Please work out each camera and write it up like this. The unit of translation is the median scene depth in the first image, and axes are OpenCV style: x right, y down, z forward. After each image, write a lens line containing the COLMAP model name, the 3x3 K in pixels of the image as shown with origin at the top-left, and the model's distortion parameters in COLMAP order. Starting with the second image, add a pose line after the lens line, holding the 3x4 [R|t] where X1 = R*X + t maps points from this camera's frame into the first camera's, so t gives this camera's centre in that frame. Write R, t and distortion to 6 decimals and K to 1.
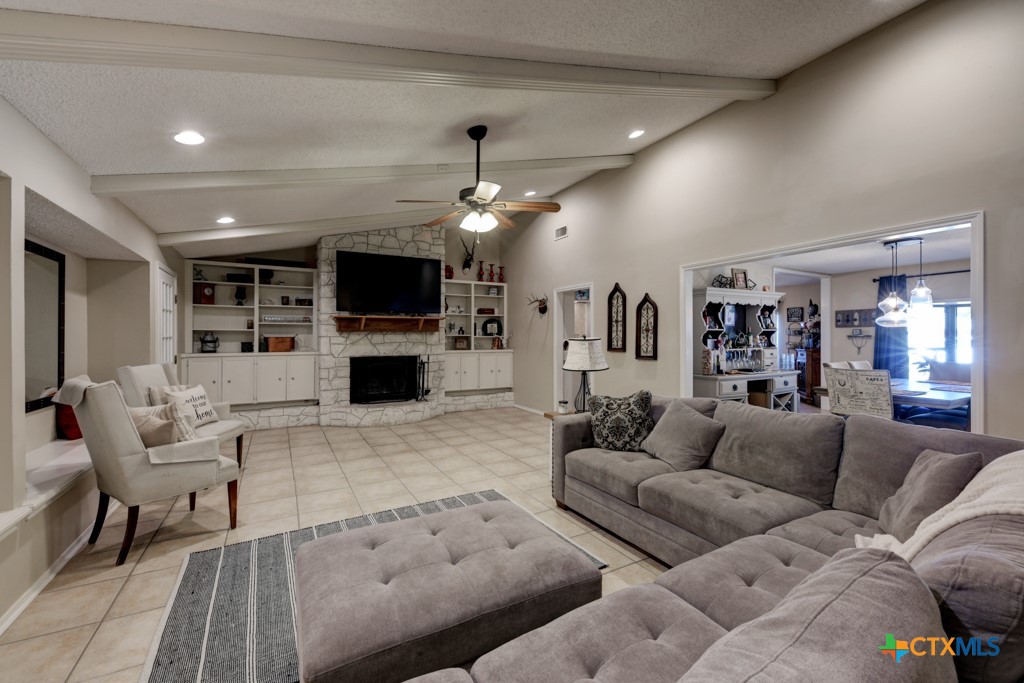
lens RADIAL K [[406.7, 0, 494.8], [0, 406.7, 335.4], [0, 0, 1]] dist [0.001236, -0.000081]
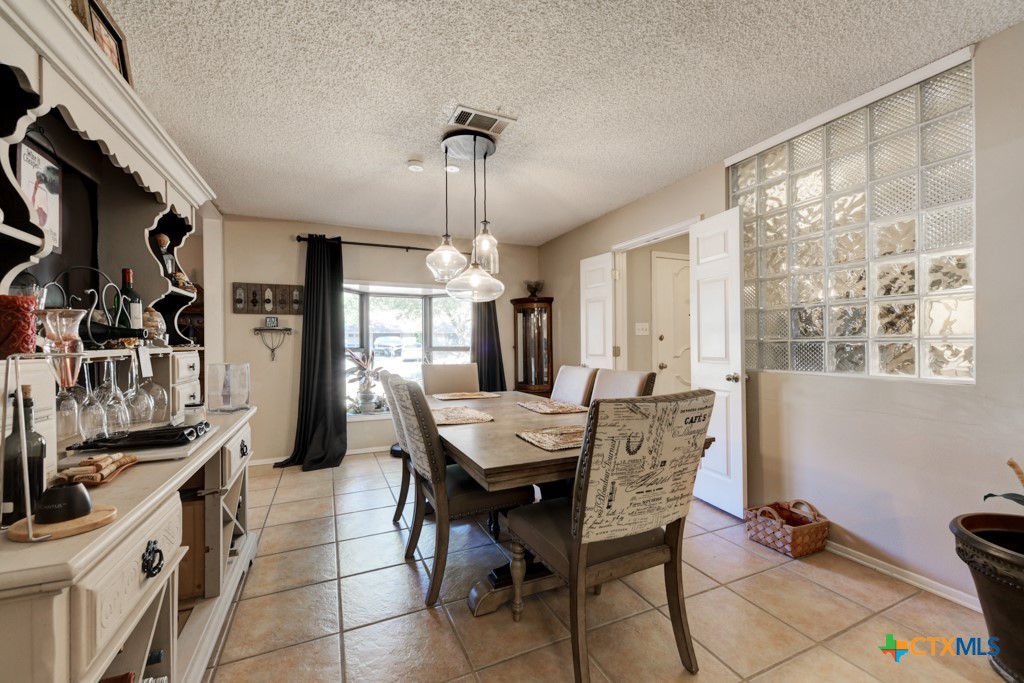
lens RADIAL K [[414.5, 0, 512.0], [0, 414.5, 341.5], [0, 0, 1]] dist [0.000862, 0.000038]
pose [[0.040488, 0.010500, 0.999125, 0.366934], [-0.000640, 0.999945, -0.010483, 0.029284], [-0.999180, -0.000215, 0.040492, 0.740552]]
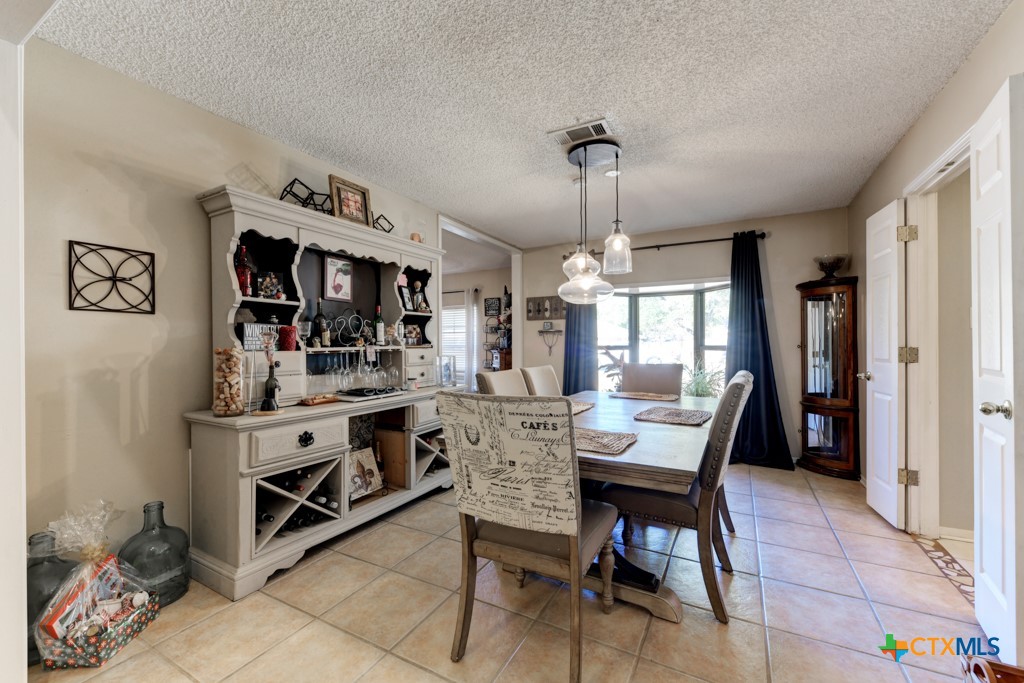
lens RADIAL K [[414.5, 0, 512.0], [0, 414.5, 341.5], [0, 0, 1]] dist [0.000862, 0.000038]
pose [[0.823269, 0.001256, 0.567650, 0.467084], [0.000121, 0.999997, -0.002389, 0.026196], [-0.567652, 0.002035, 0.823266, 0.474658]]
